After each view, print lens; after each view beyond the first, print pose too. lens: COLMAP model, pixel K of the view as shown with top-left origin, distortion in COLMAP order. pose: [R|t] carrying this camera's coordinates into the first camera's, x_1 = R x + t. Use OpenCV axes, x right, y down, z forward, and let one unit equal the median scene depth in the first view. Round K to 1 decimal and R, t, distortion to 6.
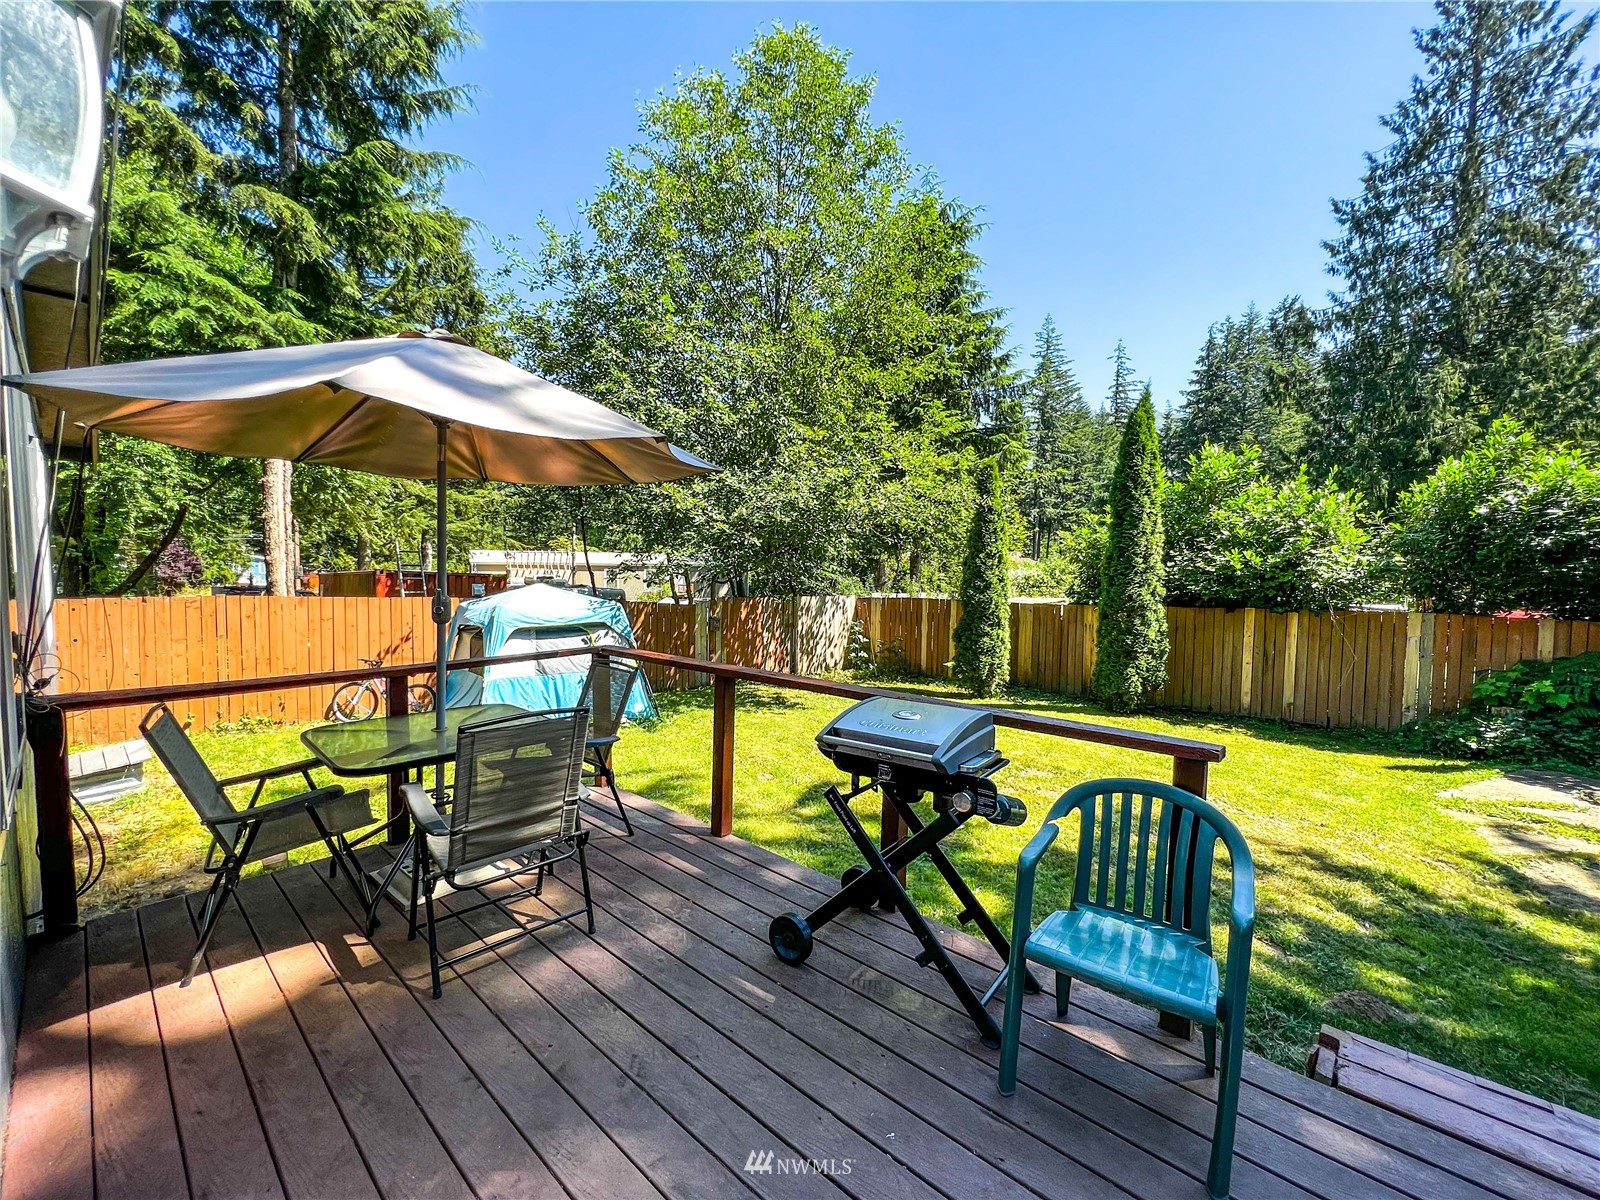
lens RADIAL K [[638.8, 0, 797.0], [0, 638.8, 611.0], [0, 0, 1]] dist [-0.003777, 0.000906]
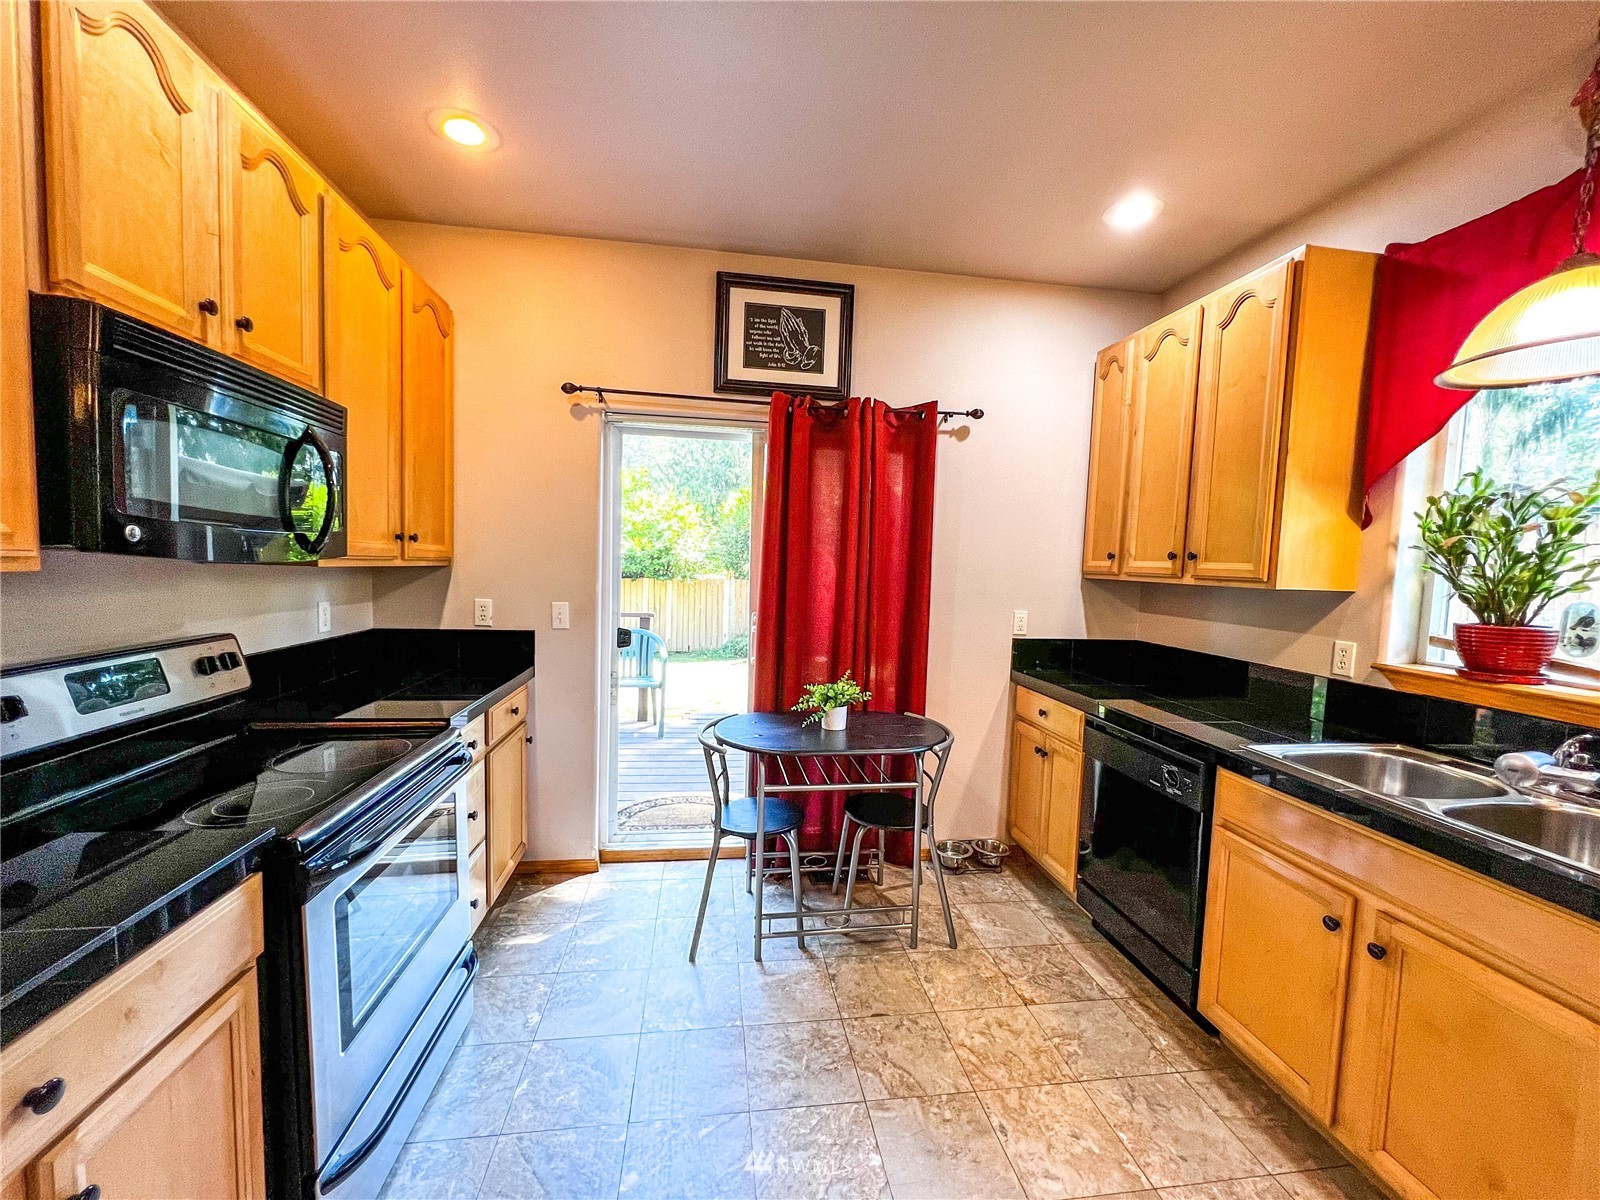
lens RADIAL K [[638.8, 0, 799.0], [0, 638.8, 603.7], [0, 0, 1]] dist [-0.003777, 0.000906]
pose [[0.648369, -0.039788, 0.760286, -0.190116], [0.024022, 0.999205, 0.031805, 0.016822], [-0.760947, -0.002358, 0.648810, -0.236286]]
